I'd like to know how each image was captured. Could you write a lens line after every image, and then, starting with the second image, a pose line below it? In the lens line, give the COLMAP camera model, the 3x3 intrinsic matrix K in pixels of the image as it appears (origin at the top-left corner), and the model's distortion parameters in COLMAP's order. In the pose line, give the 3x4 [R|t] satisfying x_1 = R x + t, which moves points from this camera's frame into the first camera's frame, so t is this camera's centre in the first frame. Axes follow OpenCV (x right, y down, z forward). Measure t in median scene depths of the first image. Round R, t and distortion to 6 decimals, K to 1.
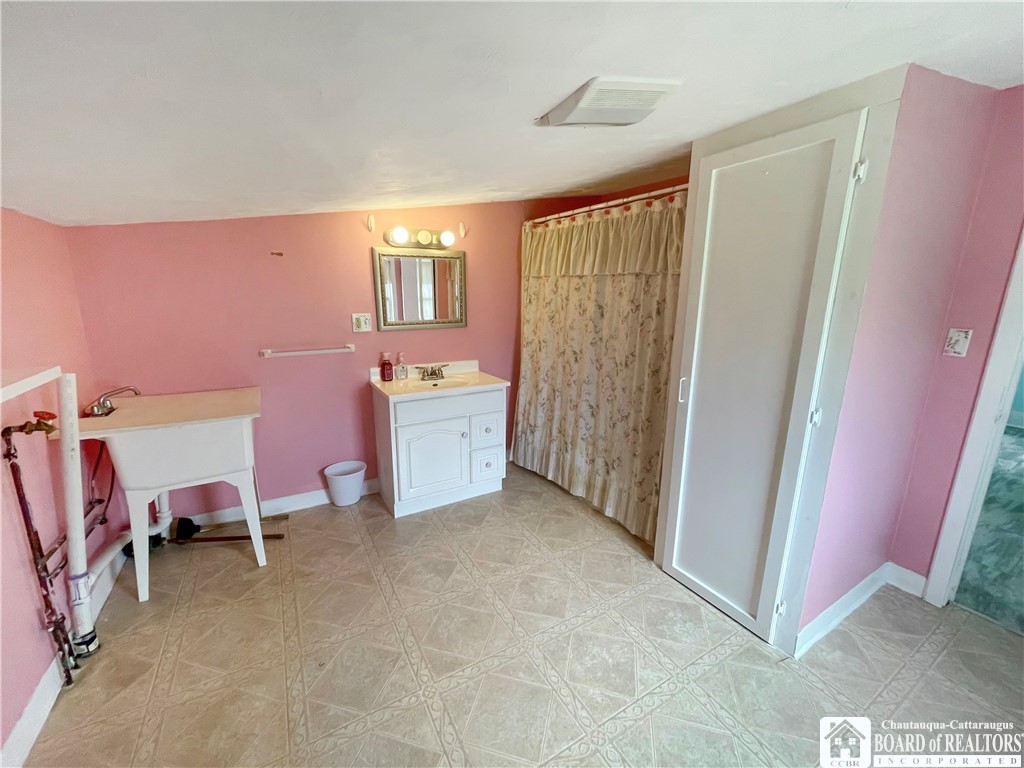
lens RADIAL K [[409.6, 0, 512.0], [0, 409.6, 384.0], [0, 0, 1]] dist [-0.000818, -0.000129]
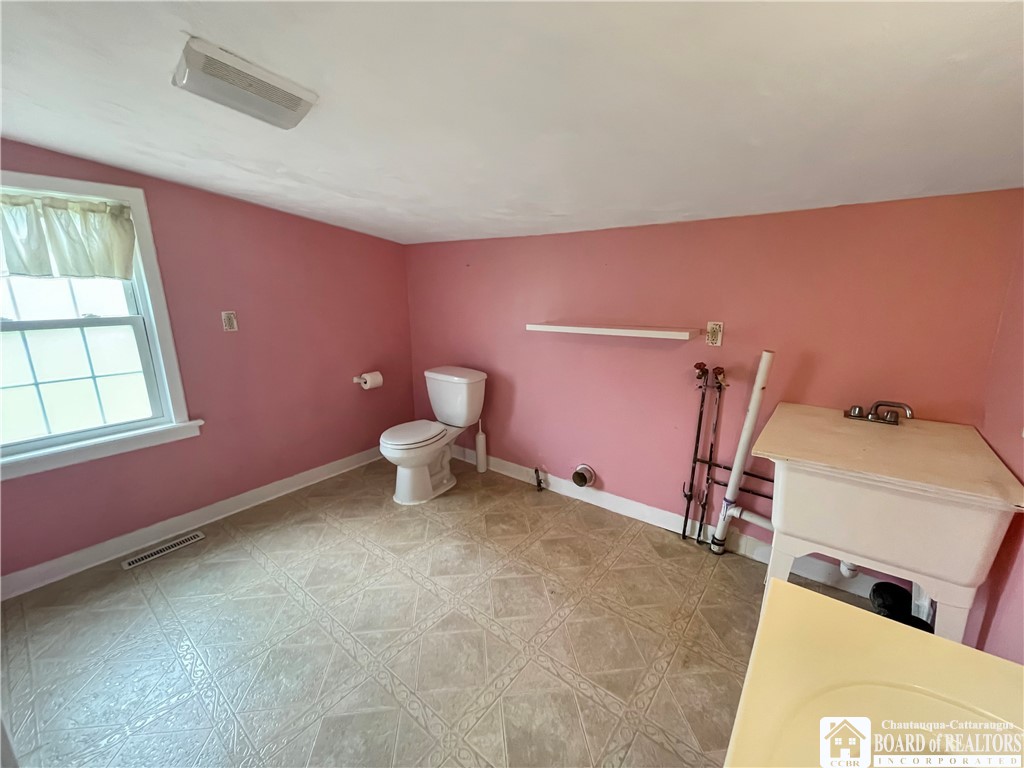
lens RADIAL K [[409.6, 0, 512.0], [0, 409.6, 384.0], [0, 0, 1]] dist [-0.000818, -0.000129]
pose [[-0.931138, 0.090014, -0.353383, 0.018131], [-0.073294, 0.903086, 0.423159, -0.375756], [0.357226, 0.419920, -0.834300, 1.716856]]
